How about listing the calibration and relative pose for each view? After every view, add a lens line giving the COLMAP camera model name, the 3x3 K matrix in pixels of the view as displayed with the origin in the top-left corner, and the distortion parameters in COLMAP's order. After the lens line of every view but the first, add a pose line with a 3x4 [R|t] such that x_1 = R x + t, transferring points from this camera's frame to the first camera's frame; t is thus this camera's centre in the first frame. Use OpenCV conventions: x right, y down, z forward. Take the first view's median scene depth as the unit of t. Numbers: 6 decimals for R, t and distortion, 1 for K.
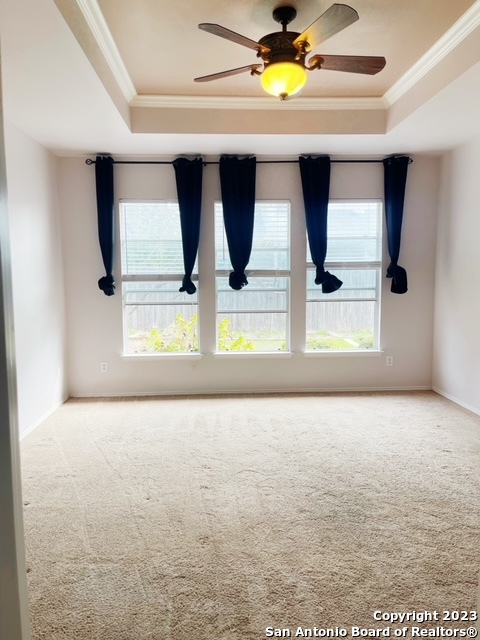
lens RADIAL K [[485.2, 0, 238.3], [0, 485.2, 319.2], [0, 0, 1]] dist [0.073799, -0.093254]
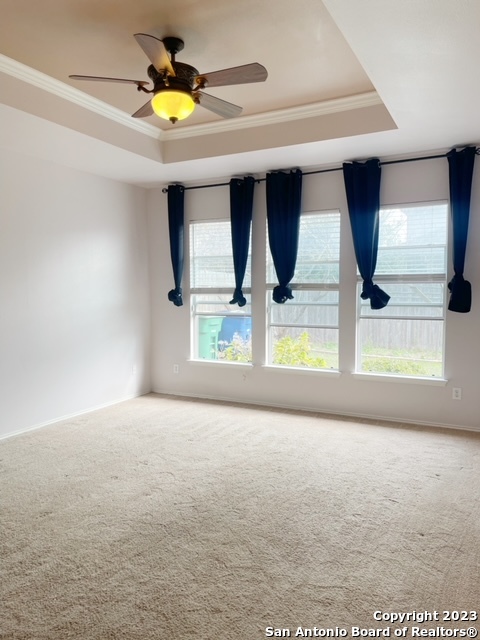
lens RADIAL K [[485.2, 0, 236.9], [0, 485.2, 320.5], [0, 0, 1]] dist [0.073799, -0.093254]
pose [[0.860510, 0.039882, -0.507871, 0.435117], [-0.052145, 0.998590, -0.009934, -0.011038], [0.506758, 0.035031, 0.861376, 0.097711]]
